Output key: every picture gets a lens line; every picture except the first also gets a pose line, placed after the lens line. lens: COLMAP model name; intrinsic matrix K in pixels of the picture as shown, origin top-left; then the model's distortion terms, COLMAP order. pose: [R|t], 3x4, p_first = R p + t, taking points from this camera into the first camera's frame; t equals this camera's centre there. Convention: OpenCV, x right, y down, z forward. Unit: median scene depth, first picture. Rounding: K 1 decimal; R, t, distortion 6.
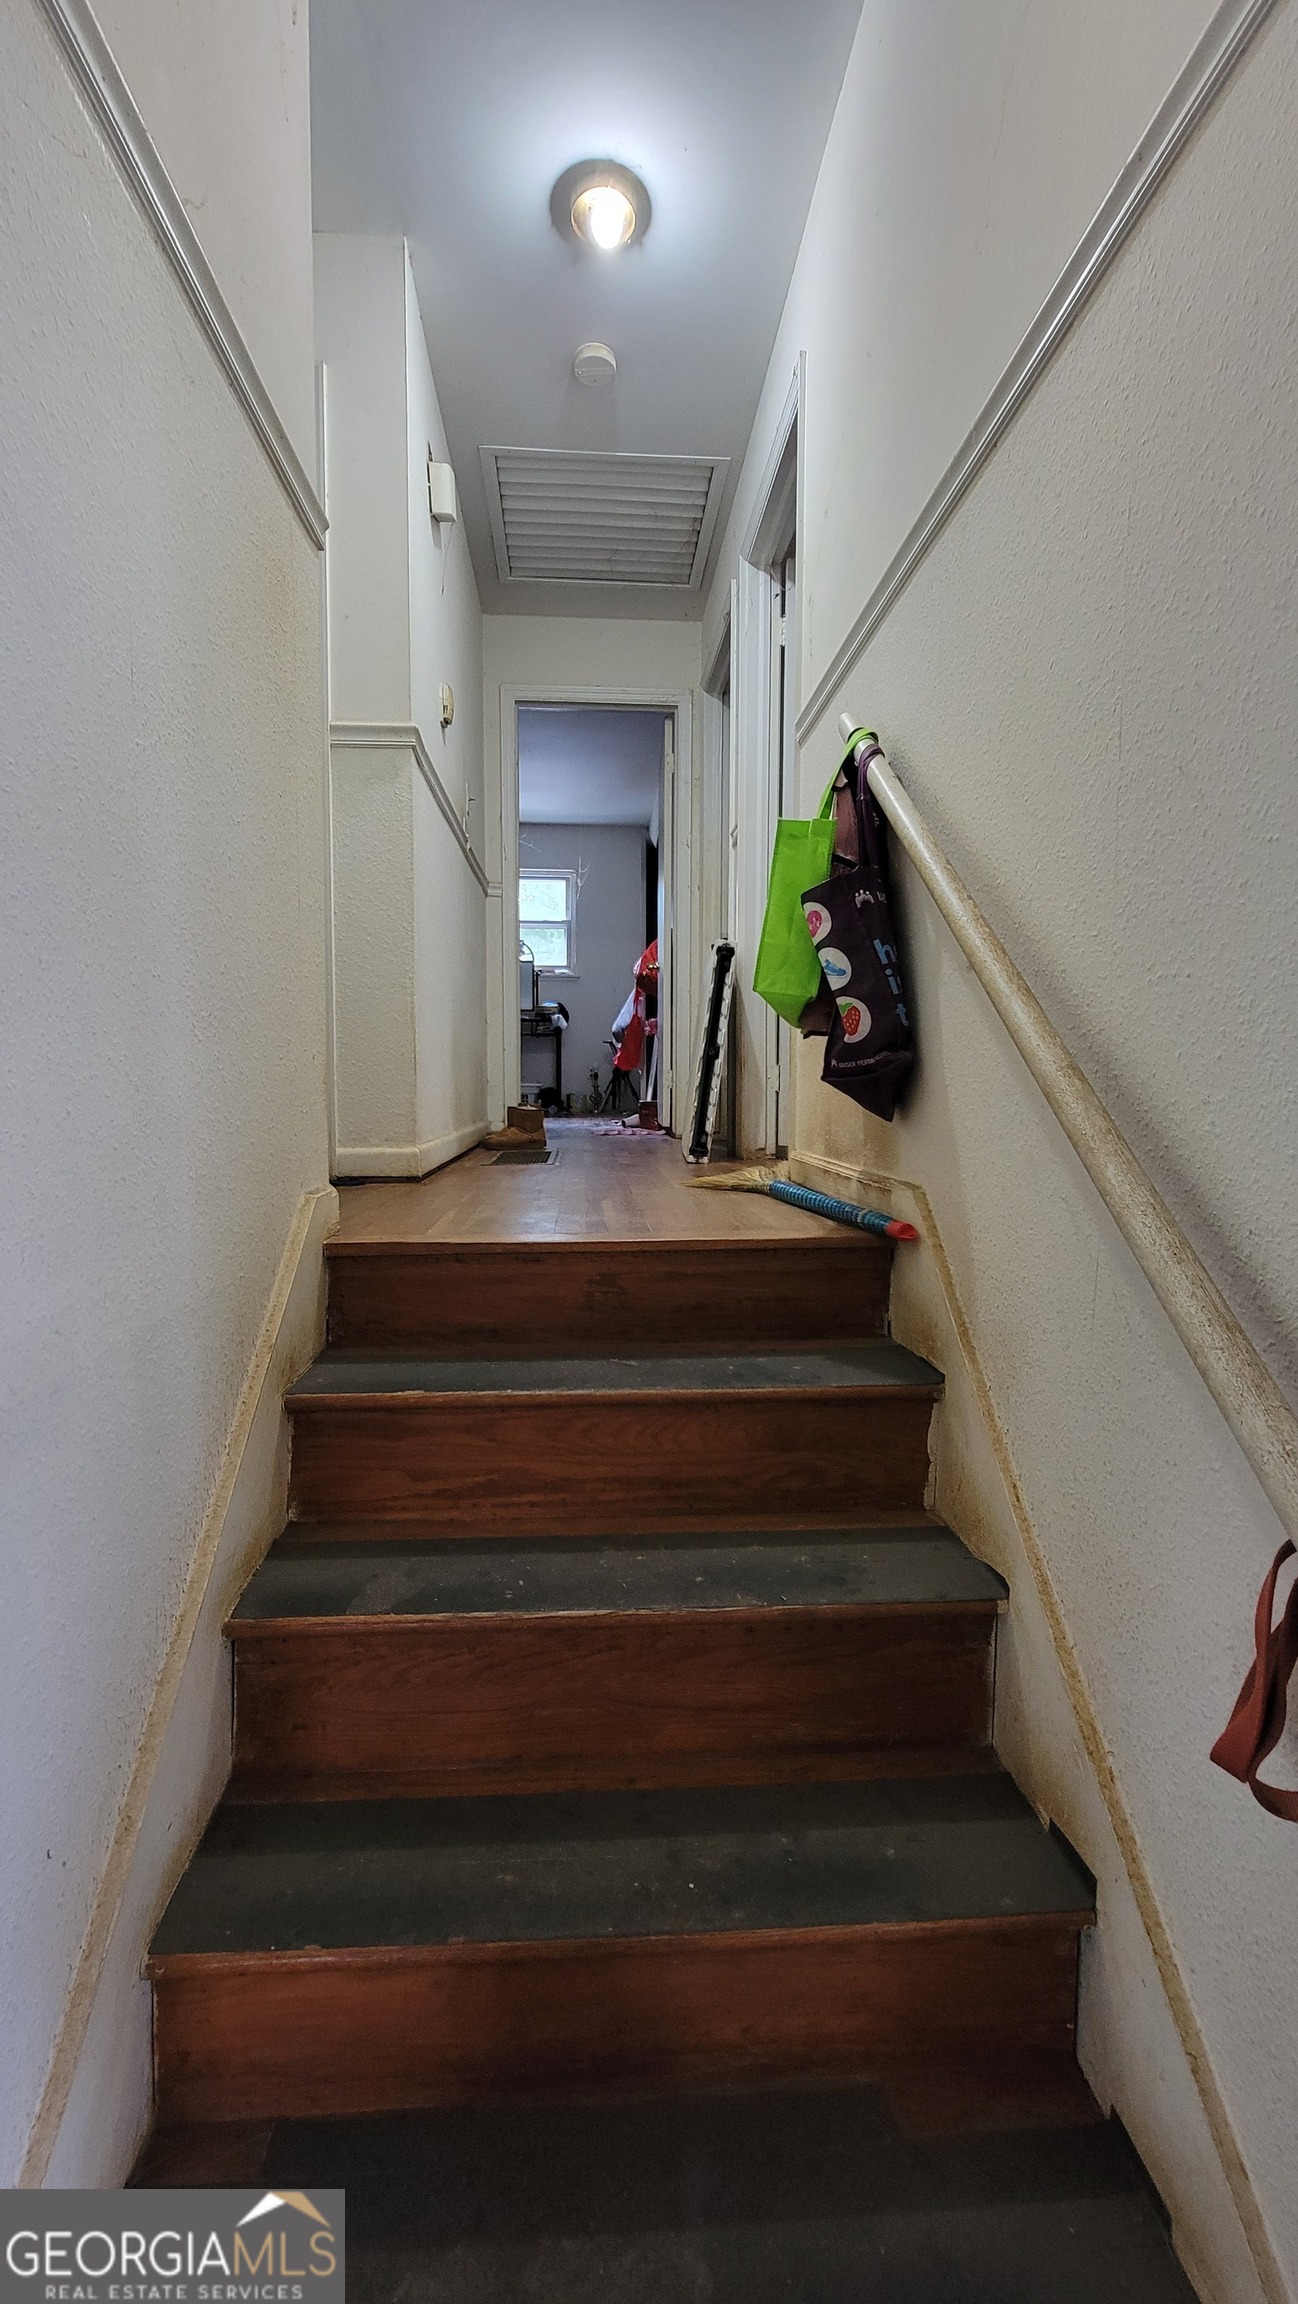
lens RADIAL K [[931.5, 0, 635.9], [0, 931.5, 1158.7], [0, 0, 1]] dist [-0.011511, 0.003199]
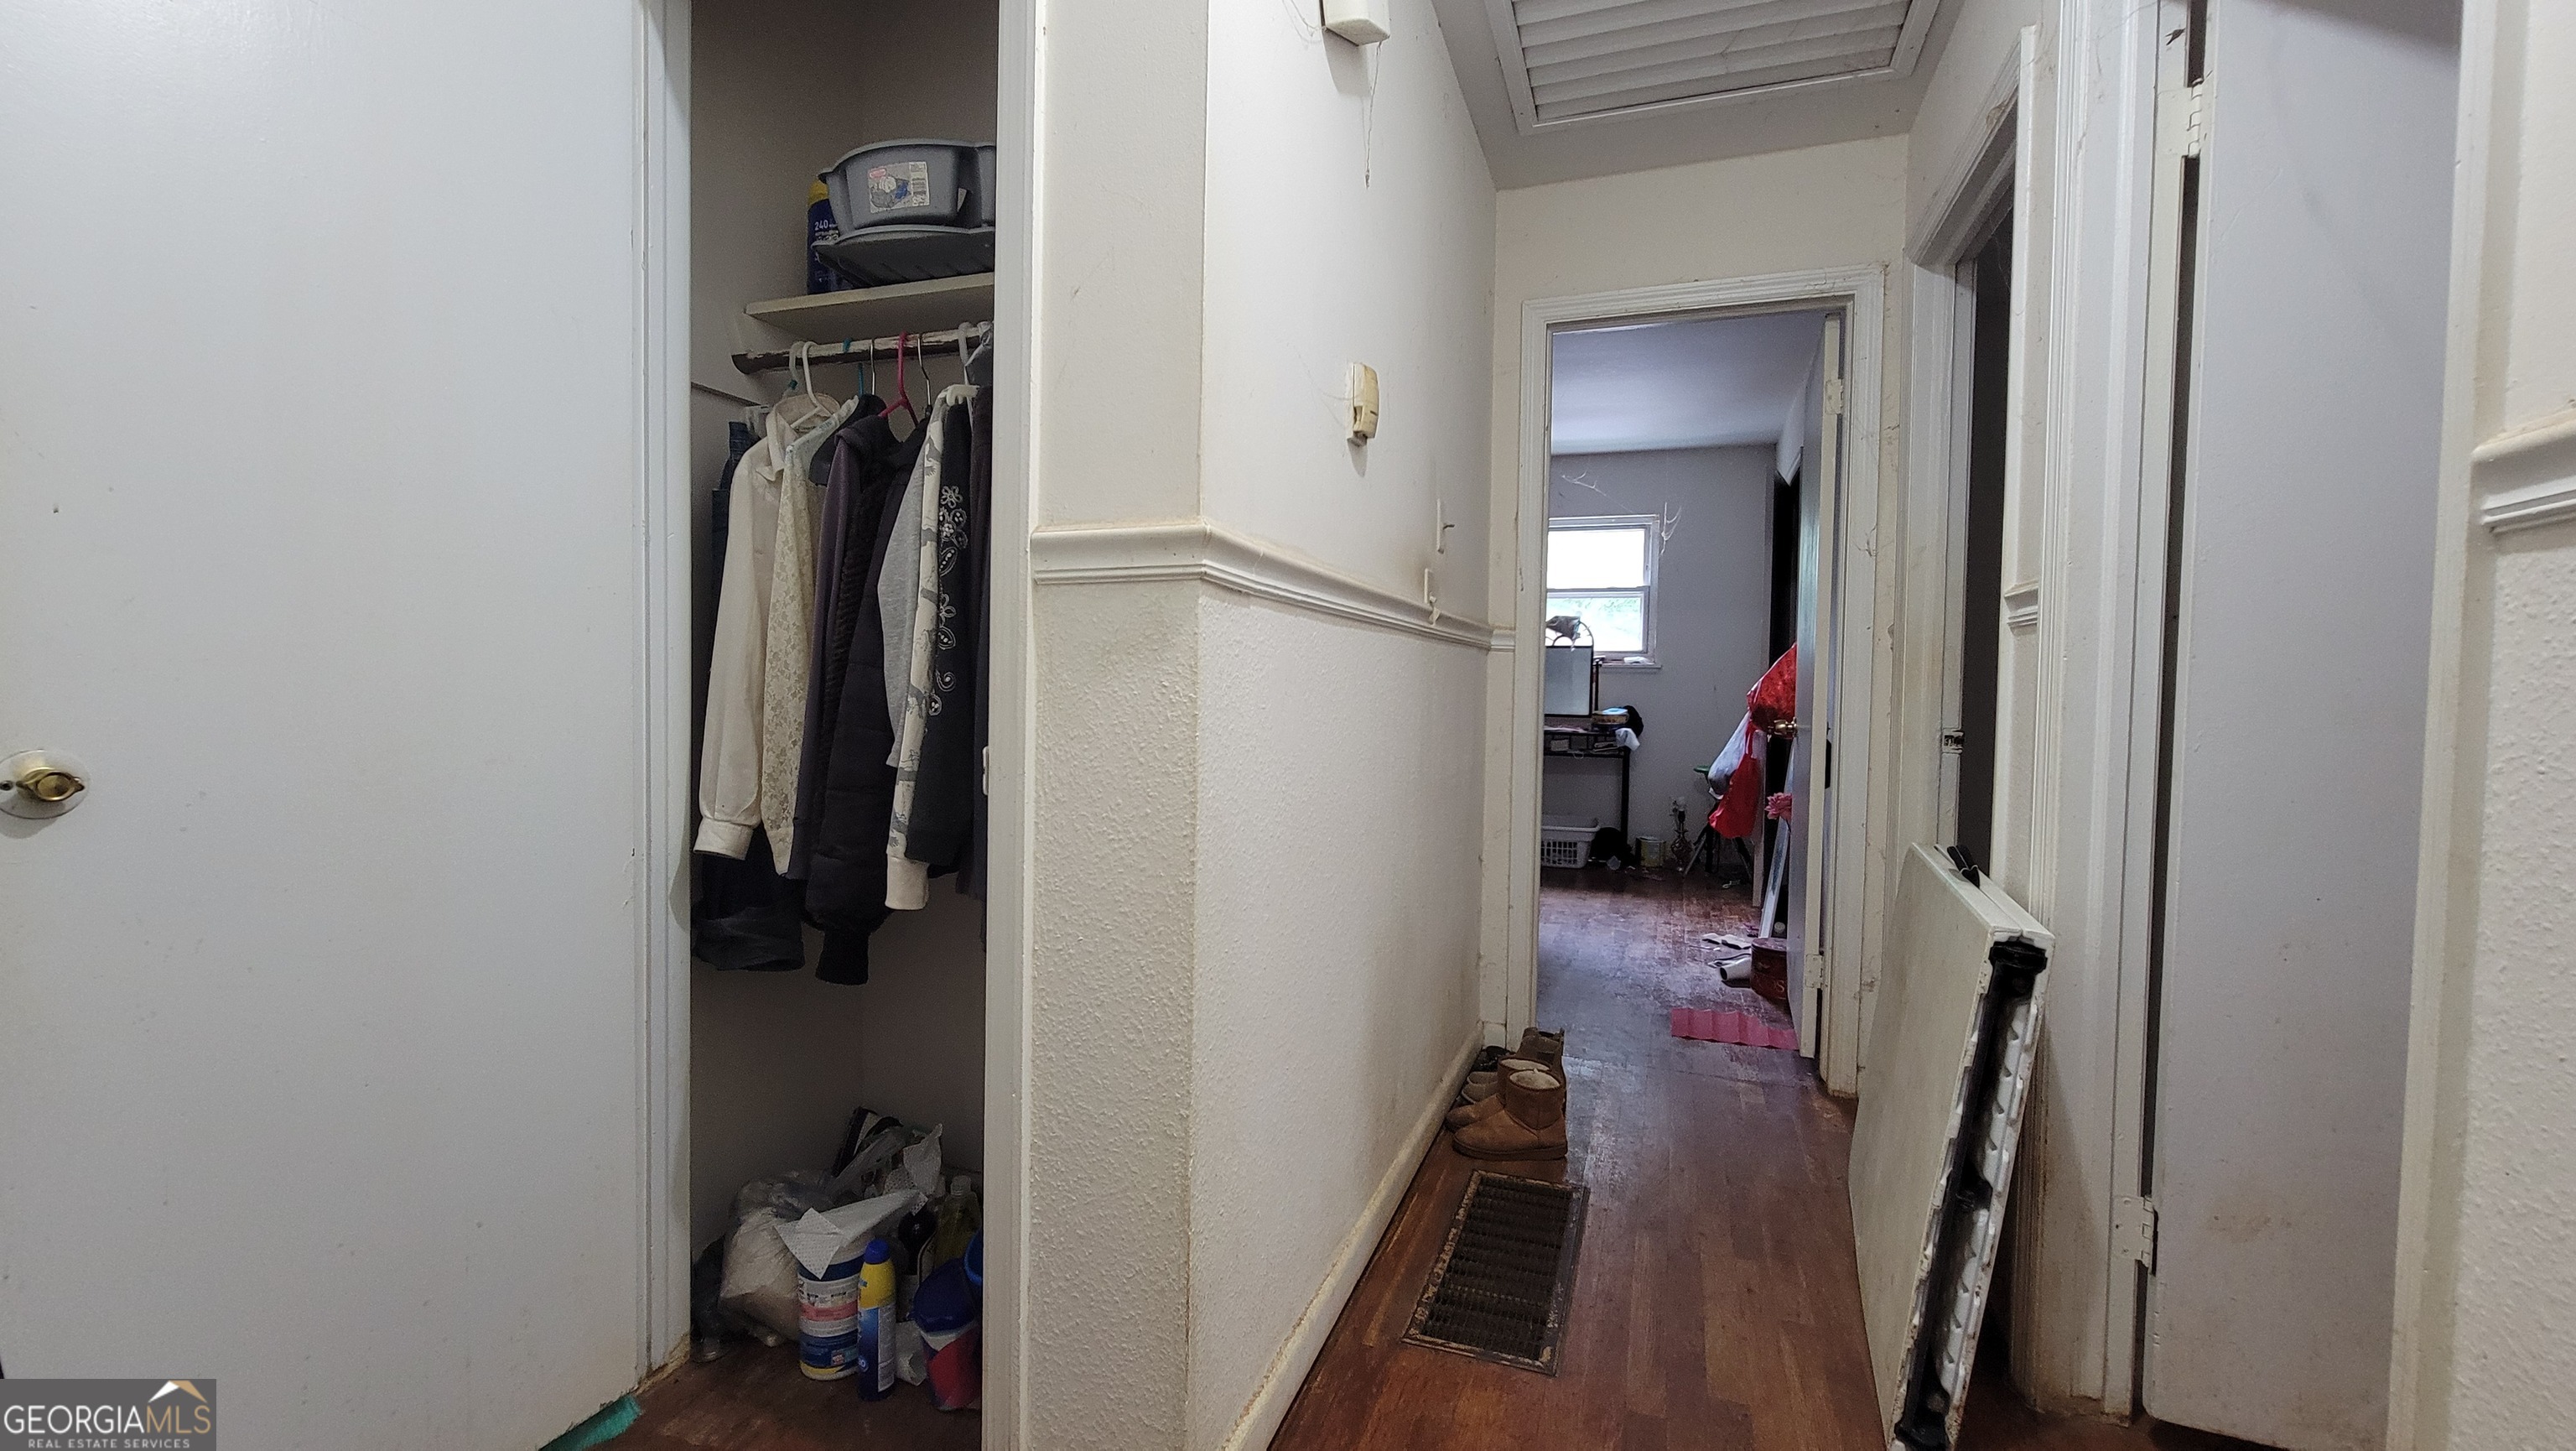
lens RADIAL K [[1041.6, 0, 1288.3], [0, 1041.6, 731.3], [0, 0, 1]] dist [-0.011511, 0.003199]
pose [[0.916701, 0.026462, -0.398696, -0.009220], [-0.042806, 0.998566, -0.032146, -0.200130], [0.397274, 0.046535, 0.916520, 0.327944]]
